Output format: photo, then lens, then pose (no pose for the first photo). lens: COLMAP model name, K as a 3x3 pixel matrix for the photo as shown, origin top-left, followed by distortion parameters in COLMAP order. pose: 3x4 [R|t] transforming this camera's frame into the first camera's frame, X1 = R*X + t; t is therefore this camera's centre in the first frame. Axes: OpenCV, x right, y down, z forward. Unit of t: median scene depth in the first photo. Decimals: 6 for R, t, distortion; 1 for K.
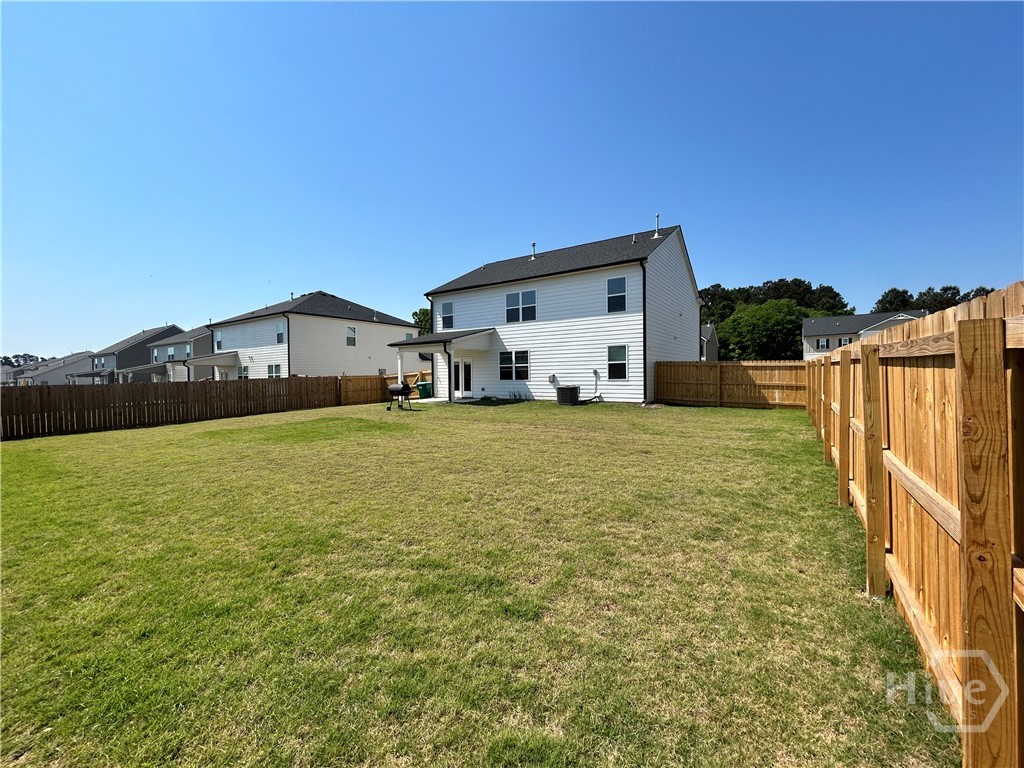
lens RADIAL K [[411.8, 0, 509.7], [0, 411.8, 382.7], [0, 0, 1]] dist [-0.001732, -0.000281]
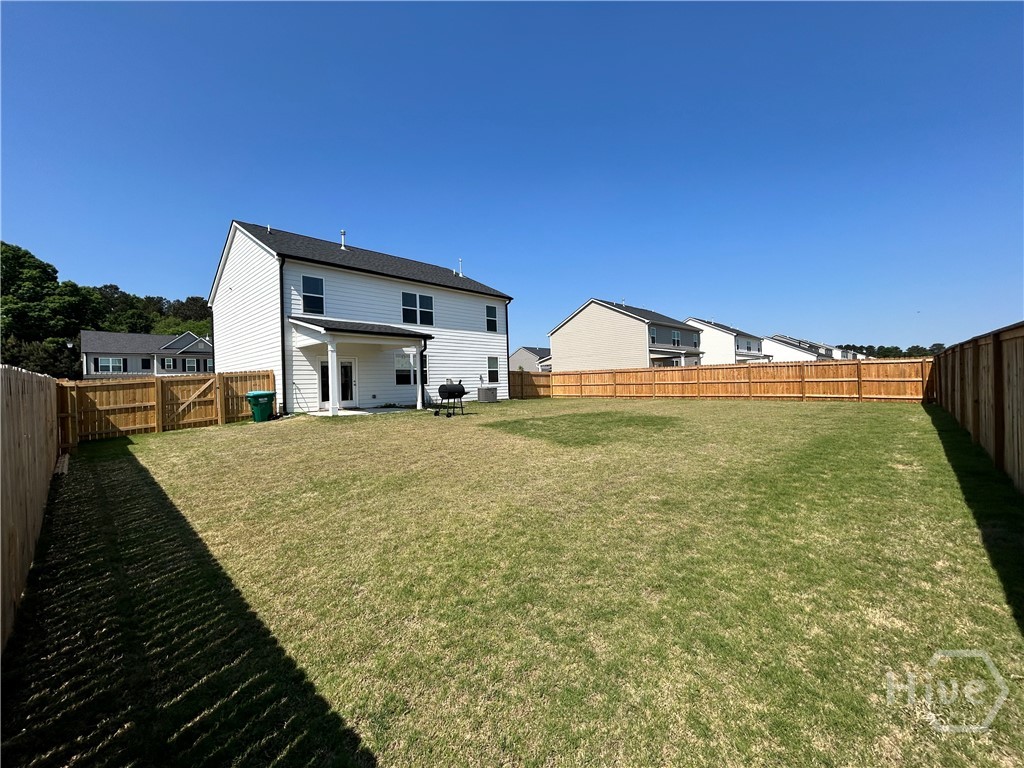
lens RADIAL K [[411.8, 0, 509.7], [0, 411.8, 382.7], [0, 0, 1]] dist [-0.001732, -0.000281]
pose [[0.165964, 0.009716, 0.986084, -1.018020], [0.043049, 0.998927, -0.017088, 0.017390], [-0.985192, 0.045286, 0.165368, 0.720074]]
